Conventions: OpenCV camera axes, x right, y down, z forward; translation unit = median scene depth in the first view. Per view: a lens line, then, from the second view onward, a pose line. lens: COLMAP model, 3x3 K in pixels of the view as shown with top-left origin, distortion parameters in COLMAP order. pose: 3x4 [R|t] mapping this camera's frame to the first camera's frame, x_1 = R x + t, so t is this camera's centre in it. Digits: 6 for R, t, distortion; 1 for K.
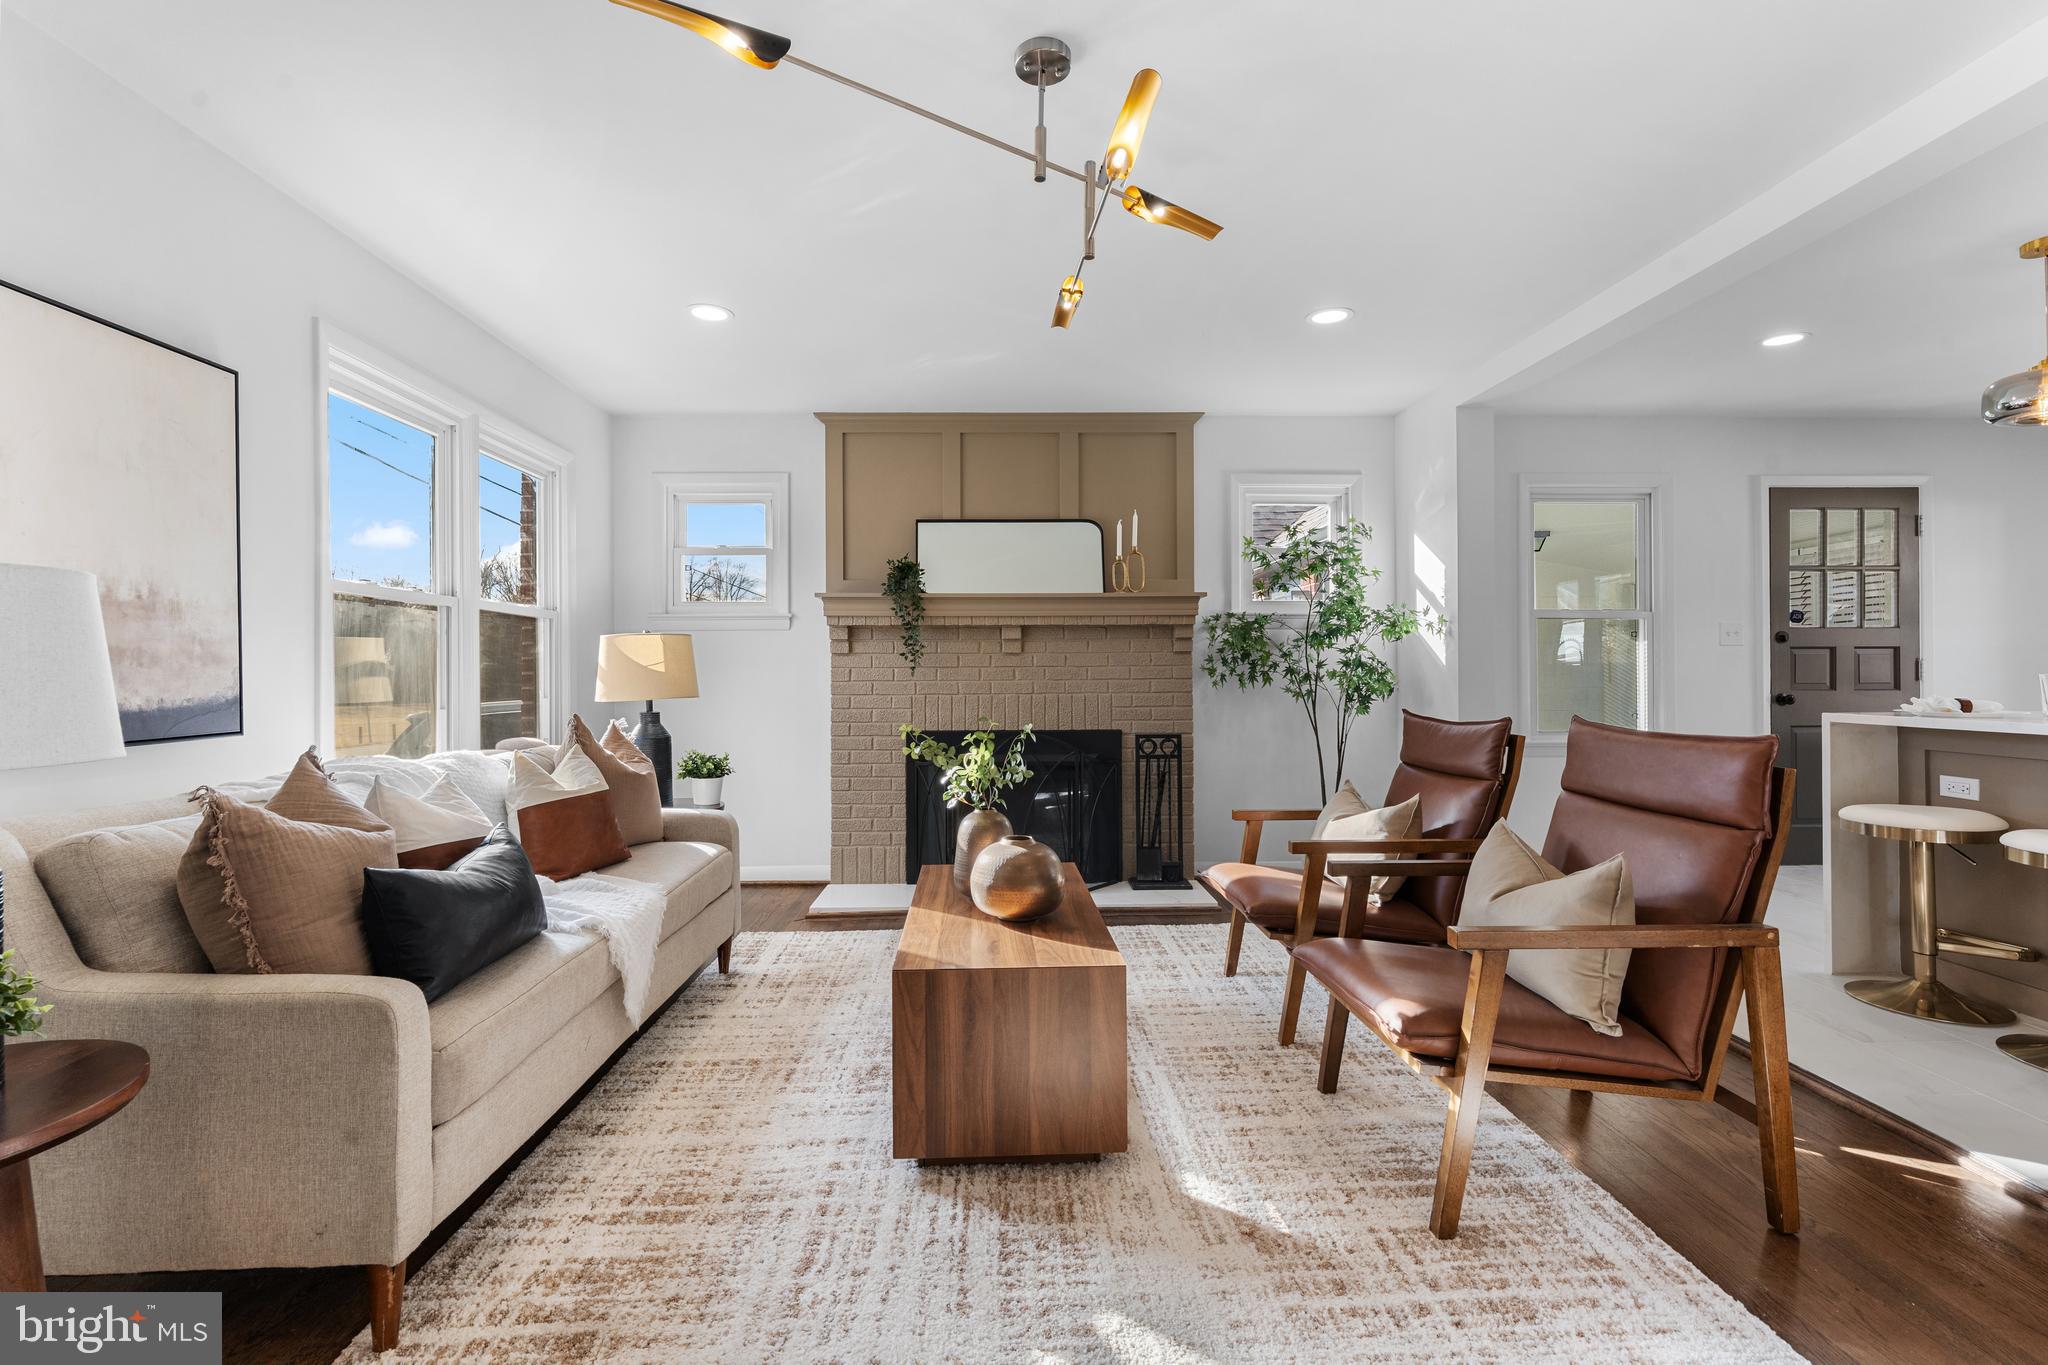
lens RADIAL K [[904.9, 0, 1011.5], [0, 904.9, 664.3], [0, 0, 1]] dist [-0.001760, 0.000250]
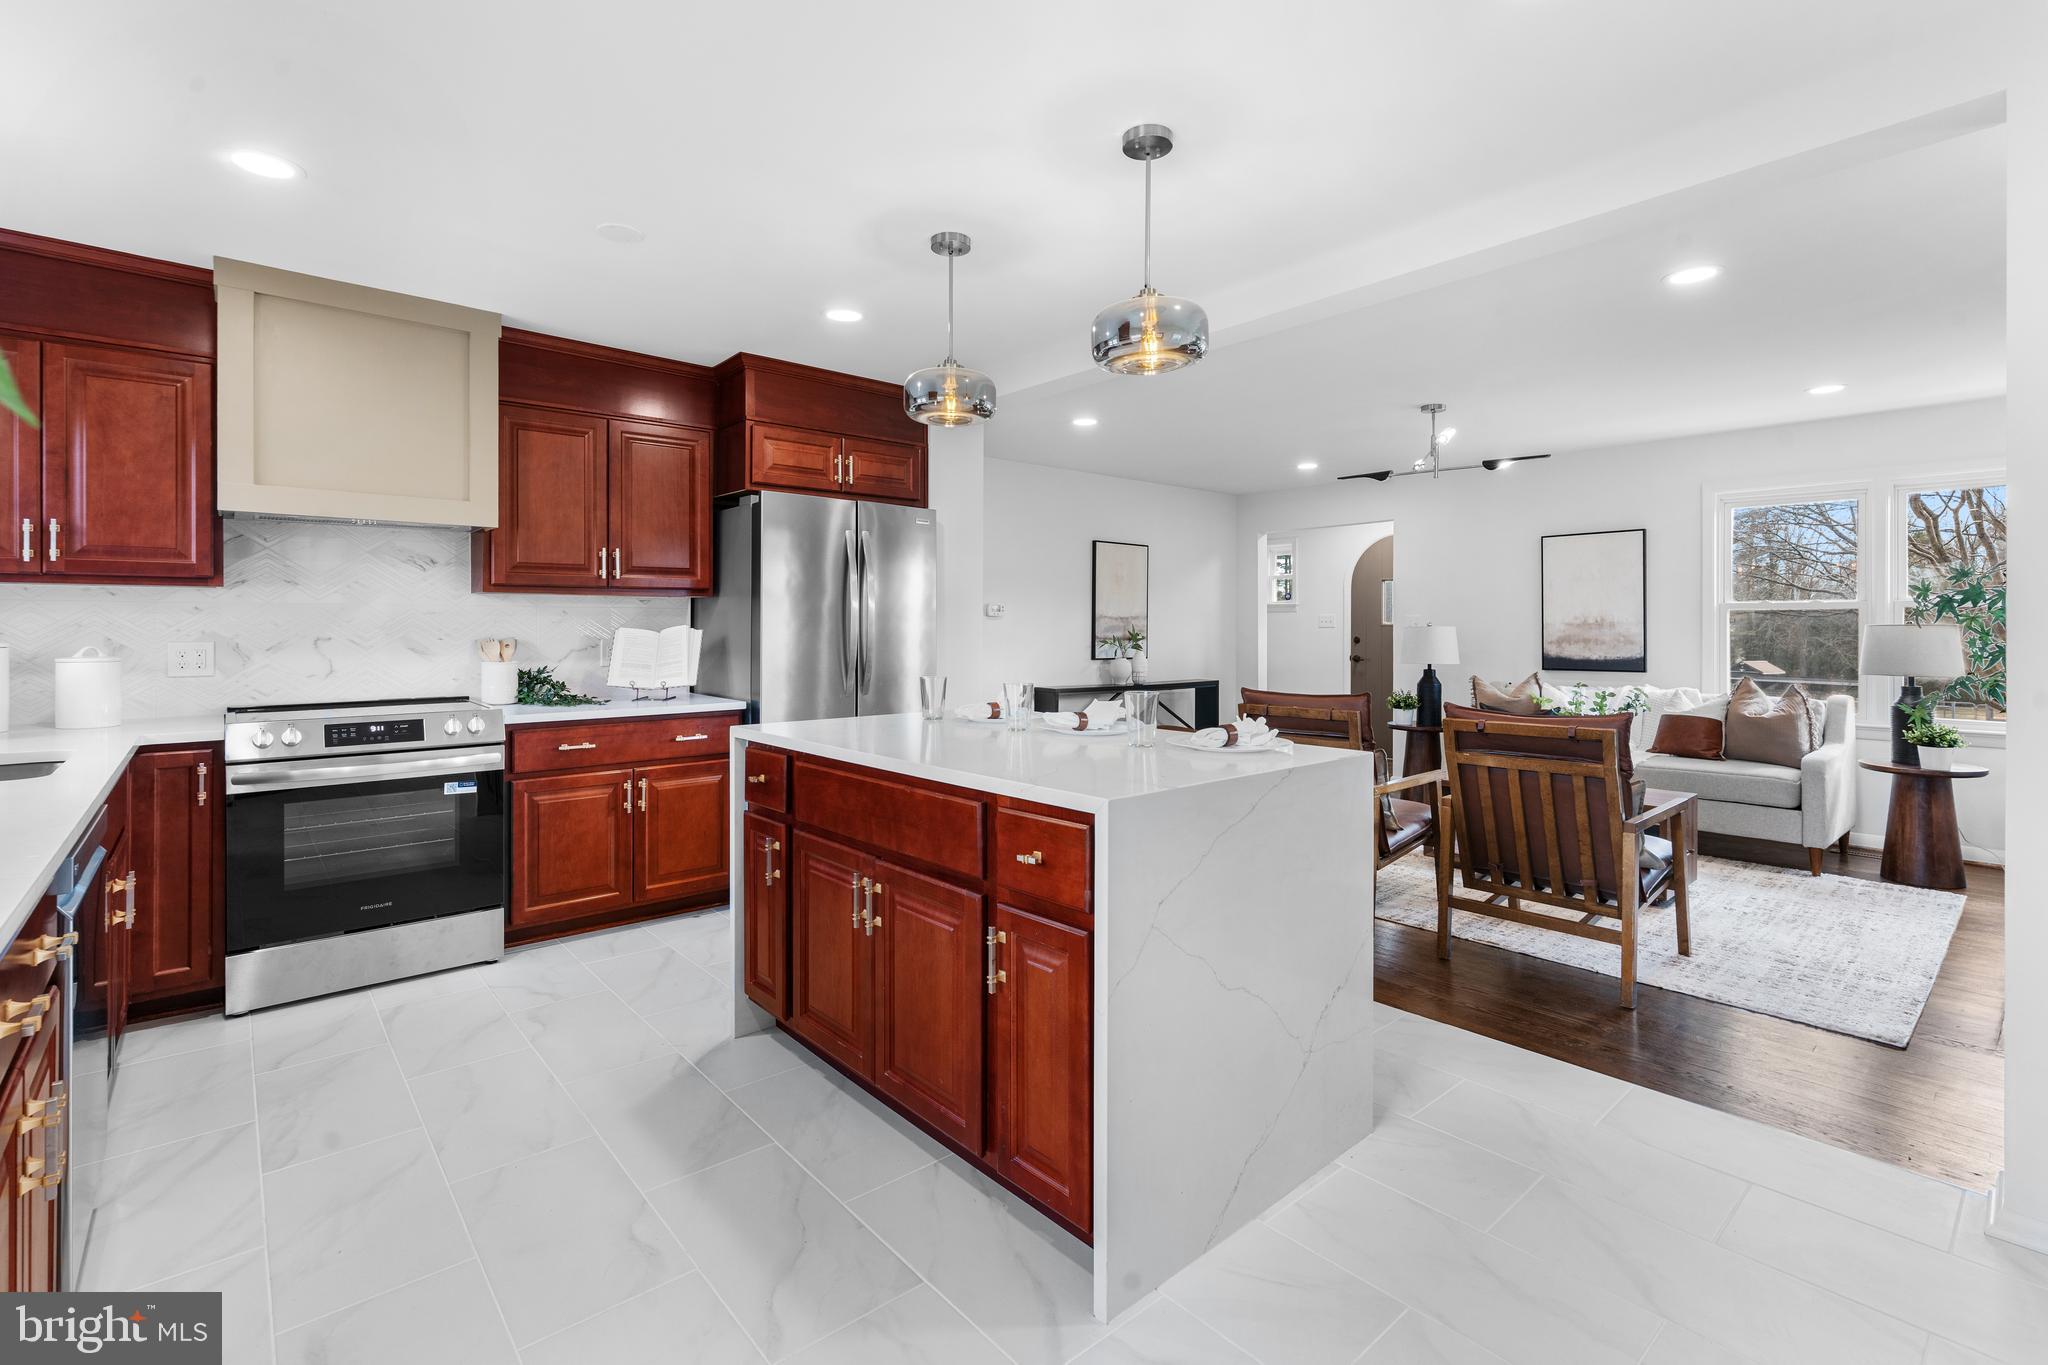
lens RADIAL K [[904.9, 0, 1017.7], [0, 904.9, 624.2], [0, 0, 1]] dist [-0.001760, 0.000250]
pose [[-0.773692, 0.002147, -0.633558, 1.744258], [0.005550, 0.999979, -0.003390, -0.048496], [0.633537, -0.006139, -0.773688, 1.540054]]
